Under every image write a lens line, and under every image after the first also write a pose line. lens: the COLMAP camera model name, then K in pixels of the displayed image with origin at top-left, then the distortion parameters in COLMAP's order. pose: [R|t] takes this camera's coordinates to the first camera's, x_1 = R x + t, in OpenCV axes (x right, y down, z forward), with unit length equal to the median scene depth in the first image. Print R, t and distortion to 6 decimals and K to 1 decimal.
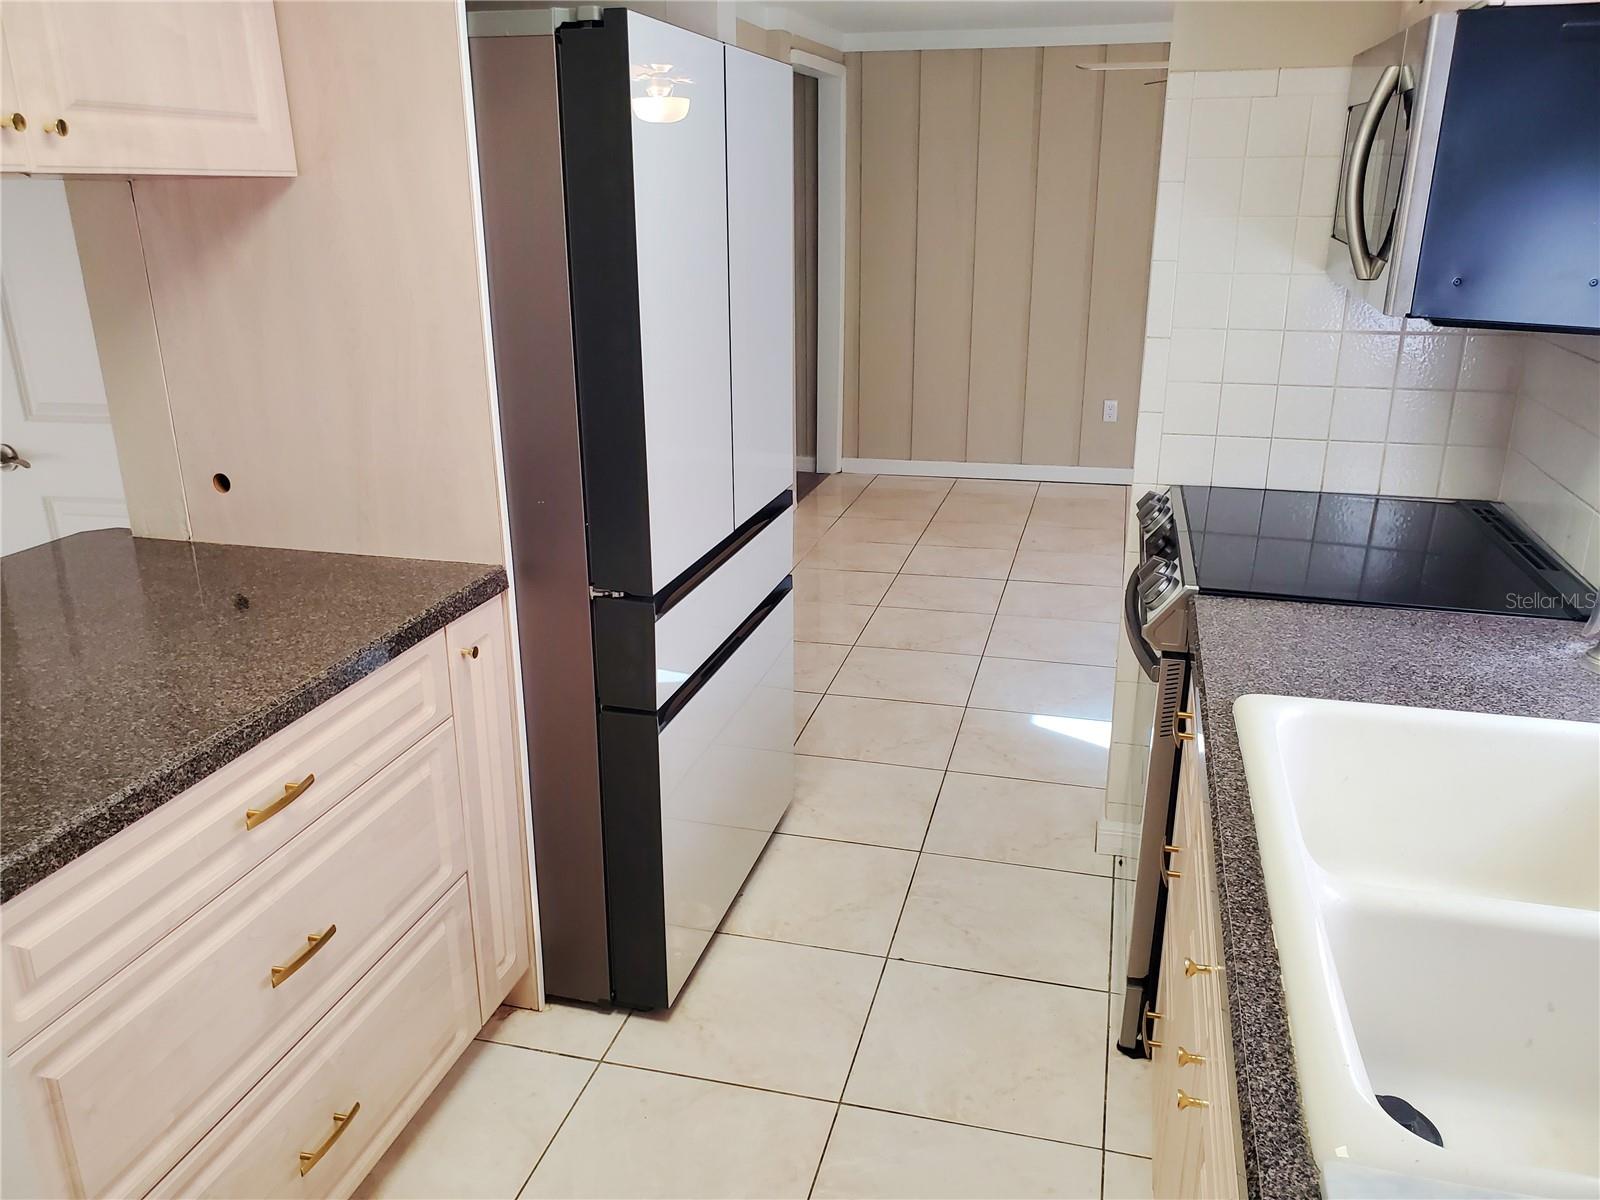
lens RADIAL K [[1265.1, 0, 800.0], [0, 1265.1, 600.0], [0, 0, 1]] dist [0.005067, 0.002089]
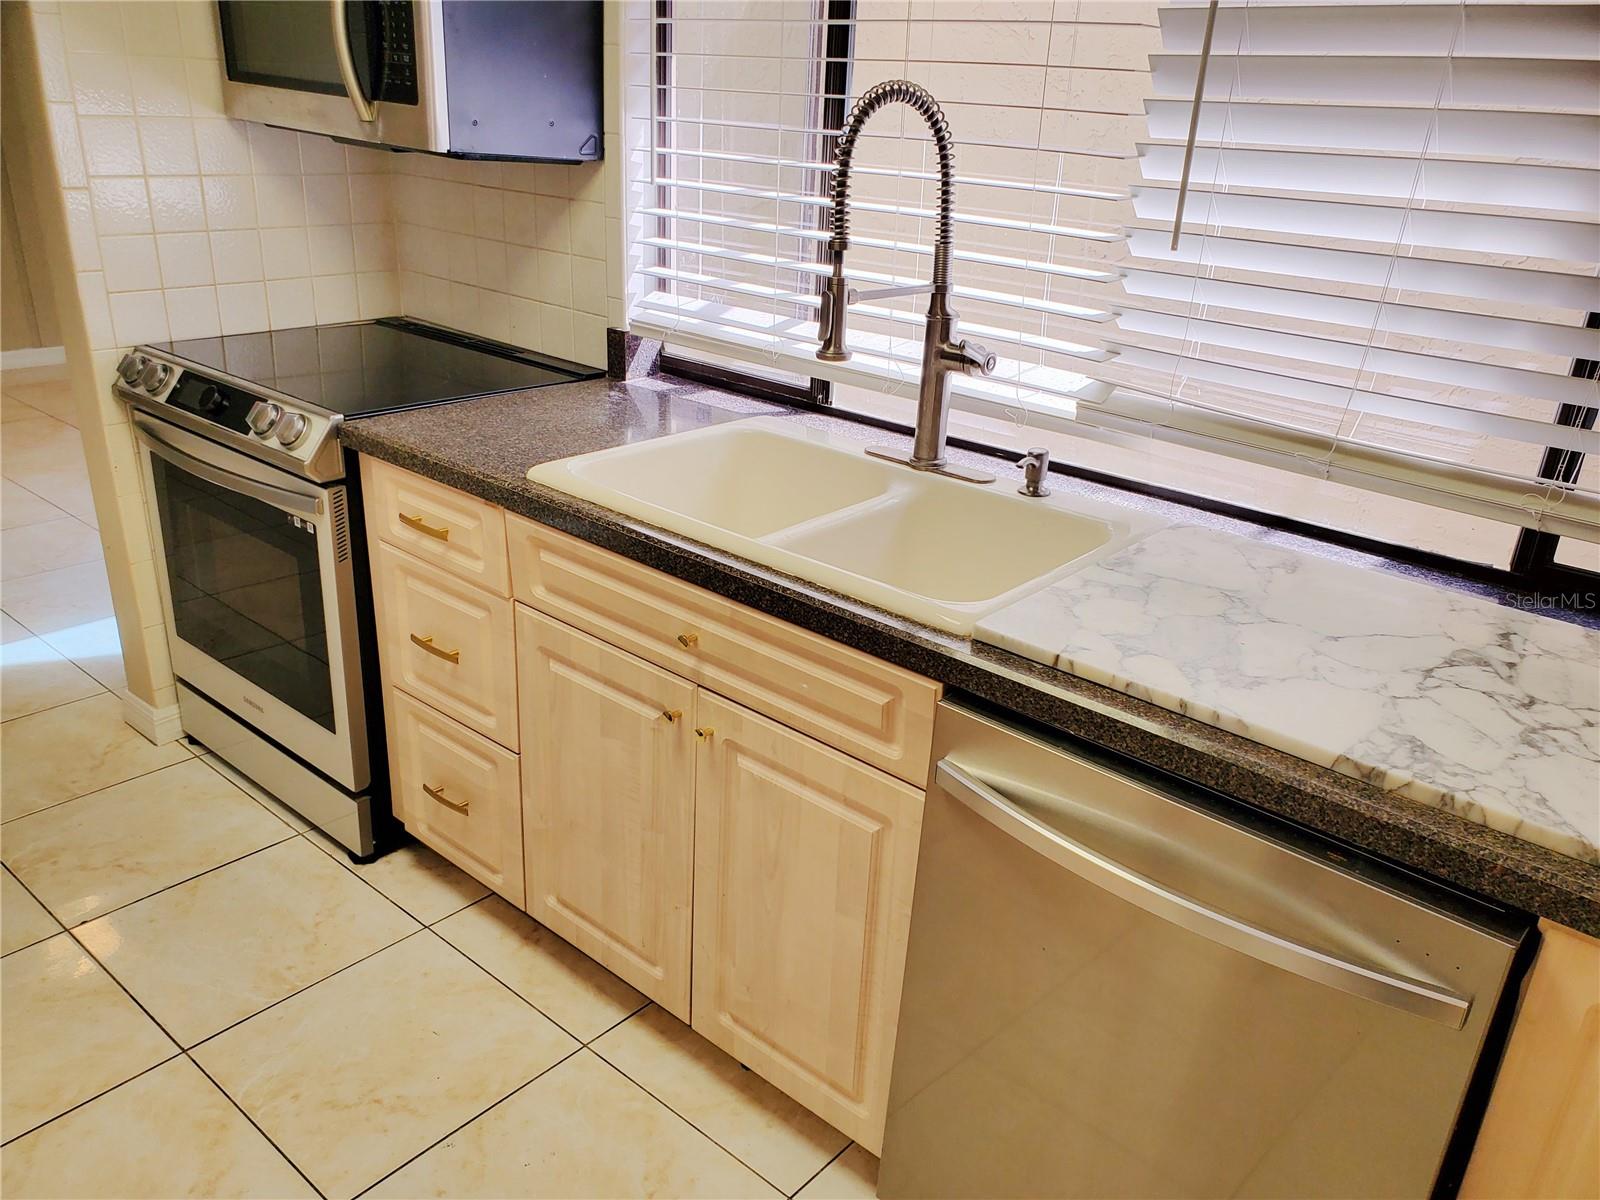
lens RADIAL K [[1265.1, 0, 800.0], [0, 1265.1, 600.0], [0, 0, 1]] dist [0.005067, 0.002089]
pose [[0.441535, -0.324690, 0.836435, -0.374454], [0.236889, 0.941334, 0.240362, -0.023587], [-0.865408, 0.092014, 0.492548, 0.110736]]
